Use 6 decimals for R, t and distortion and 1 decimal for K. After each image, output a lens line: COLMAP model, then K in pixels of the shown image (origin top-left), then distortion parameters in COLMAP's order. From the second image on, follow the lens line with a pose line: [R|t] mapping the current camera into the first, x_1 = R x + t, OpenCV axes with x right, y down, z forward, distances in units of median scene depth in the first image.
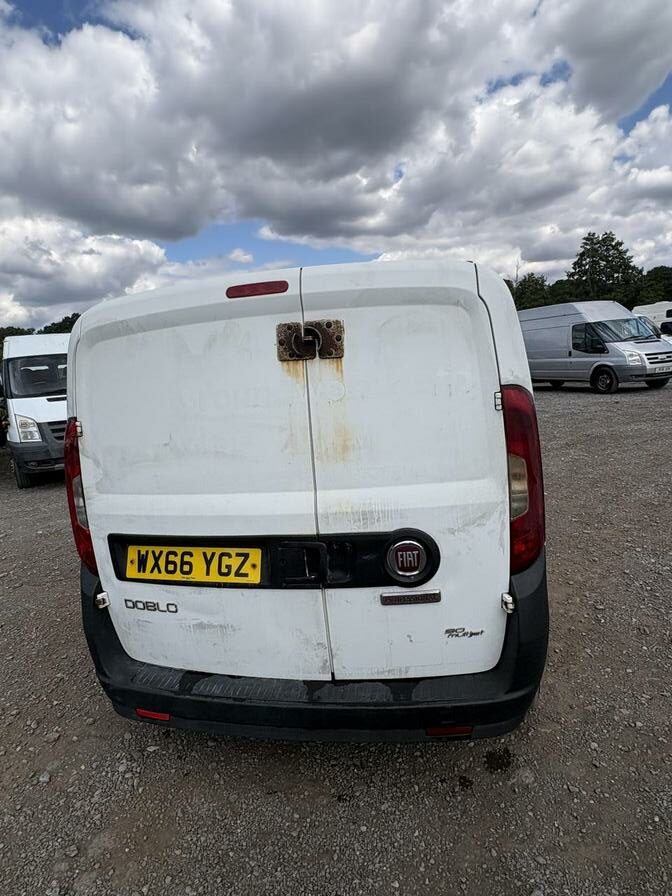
lens RADIAL K [[511.0, 0, 341.5], [0, 511.0, 448.0], [0, 0, 1]] dist [-0.000042, 0.001167]
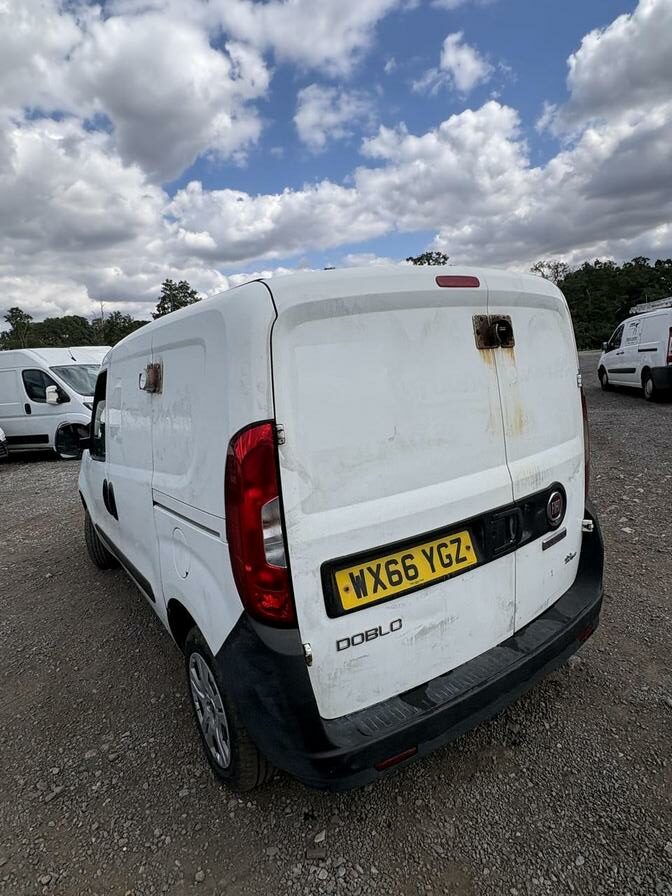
lens RADIAL K [[511.0, 0, 335.2], [0, 511.0, 447.2], [0, 0, 1]] dist [-0.000042, 0.001167]
pose [[0.709042, -0.100011, 0.698038, -0.977140], [0.153528, 0.988040, -0.014387, 0.005244], [-0.688251, 0.117369, 0.715916, 0.396403]]
